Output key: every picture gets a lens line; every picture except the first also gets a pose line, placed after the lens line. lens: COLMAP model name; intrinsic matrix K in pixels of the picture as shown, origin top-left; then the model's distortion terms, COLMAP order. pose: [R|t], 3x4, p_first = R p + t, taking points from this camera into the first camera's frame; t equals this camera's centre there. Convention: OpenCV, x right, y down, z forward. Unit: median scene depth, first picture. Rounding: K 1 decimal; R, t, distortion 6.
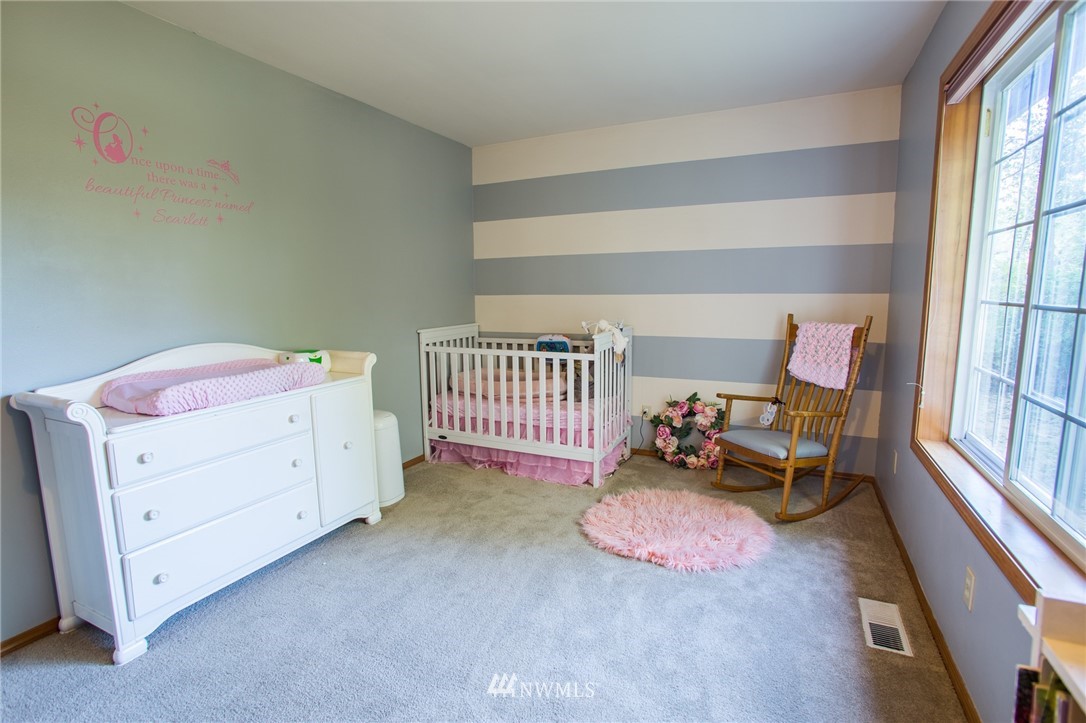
lens RADIAL K [[529.0, 0, 536.8], [0, 529.0, 364.5], [0, 0, 1]] dist [-0.049578, 0.015074]
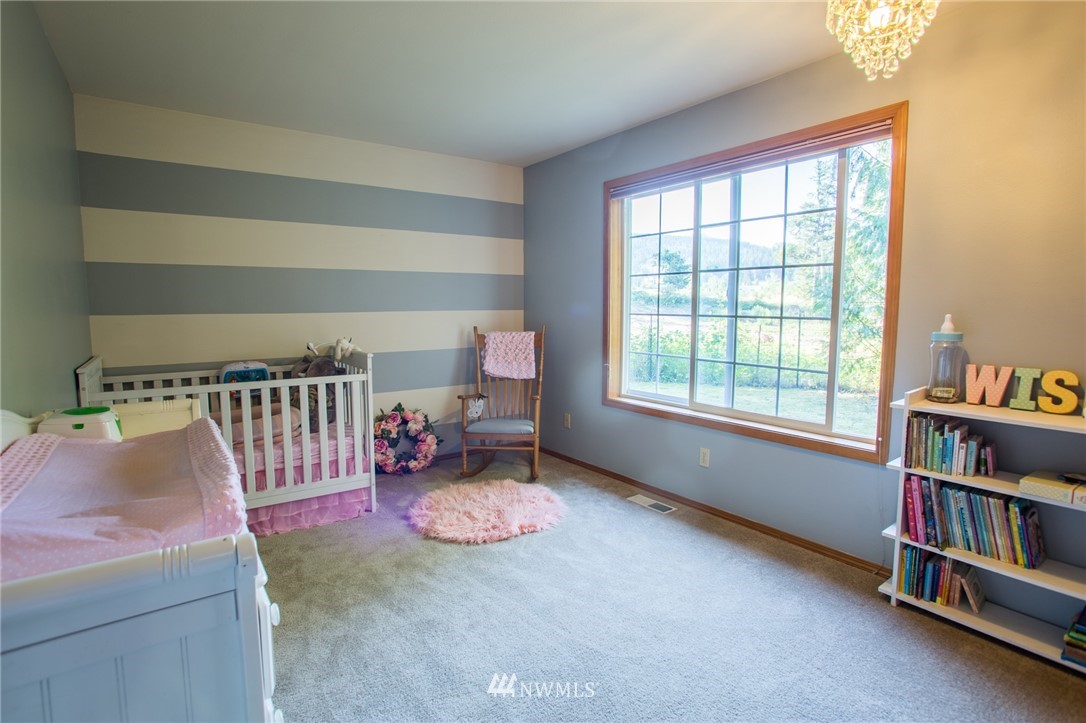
lens RADIAL K [[529.0, 0, 541.7], [0, 529.0, 363.8], [0, 0, 1]] dist [-0.049578, 0.015074]
pose [[0.476088, -0.085384, 0.875243, -0.563406], [0.117803, 0.992497, 0.032744, -0.030622], [-0.871472, 0.087517, 0.482574, 0.252076]]
